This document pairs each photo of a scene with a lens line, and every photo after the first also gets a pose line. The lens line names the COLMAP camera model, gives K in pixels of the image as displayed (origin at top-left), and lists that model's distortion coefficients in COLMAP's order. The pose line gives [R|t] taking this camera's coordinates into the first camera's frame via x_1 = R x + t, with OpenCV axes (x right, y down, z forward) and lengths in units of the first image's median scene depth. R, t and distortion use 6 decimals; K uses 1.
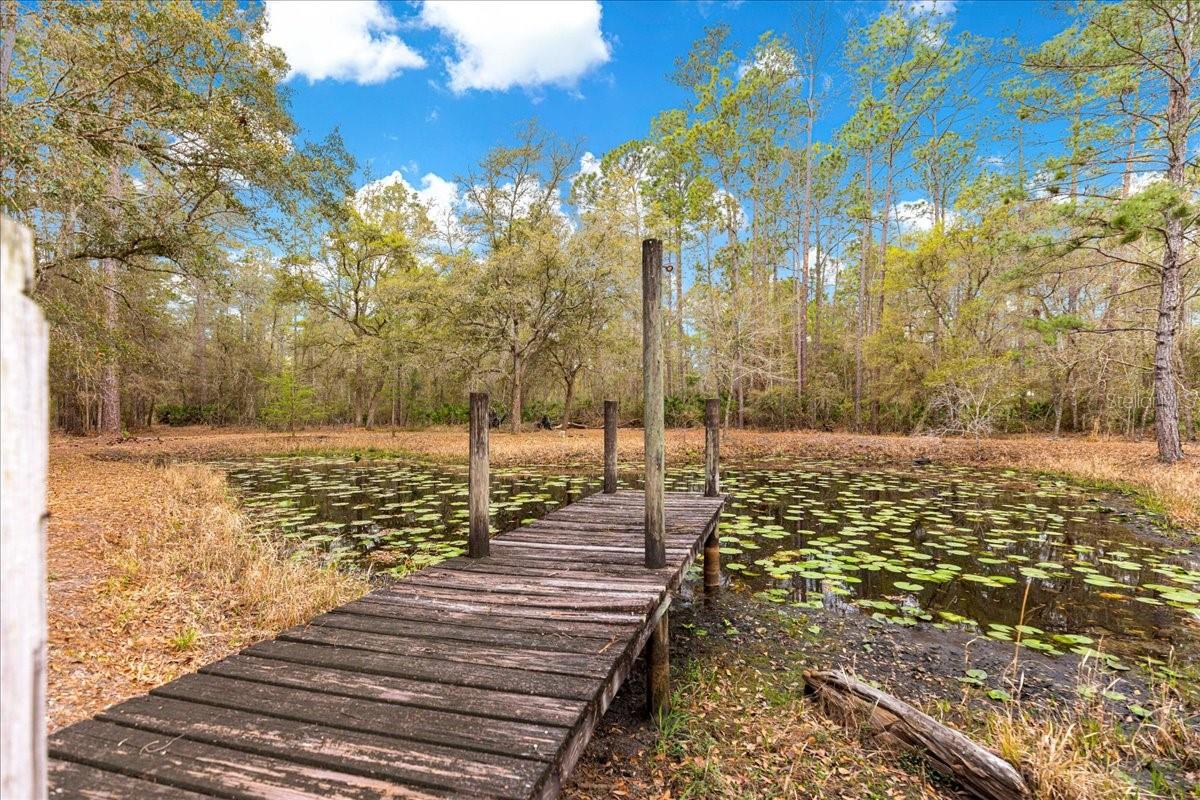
lens RADIAL K [[542.5, 0, 602.9], [0, 542.5, 406.9], [0, 0, 1]] dist [0.012116, -0.000256]
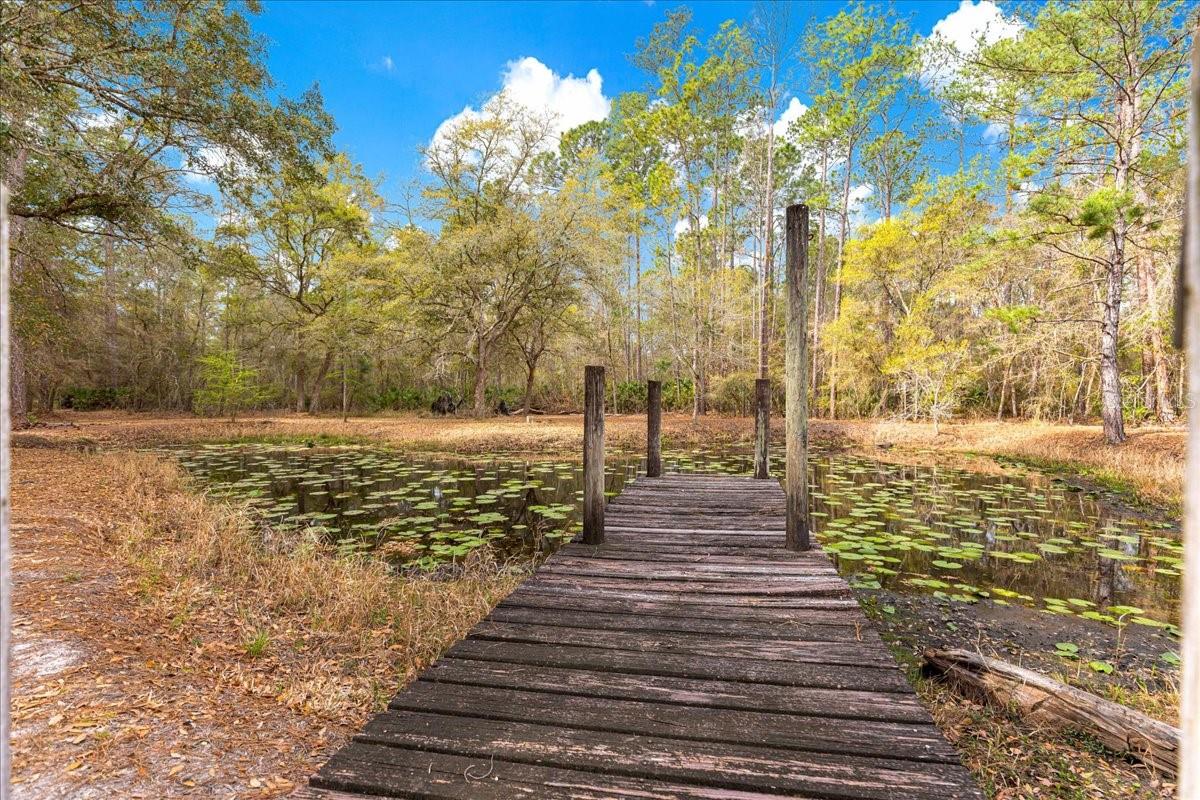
lens RADIAL K [[549.9, 0, 609.7], [0, 549.9, 396.4], [0, 0, 1]] dist [0.010290, -0.000243]
pose [[0.994739, 0.005005, 0.102316, -0.174904], [-0.005658, 0.999965, 0.006092, 0.011352], [-0.102282, -0.006639, 0.994733, 0.037726]]
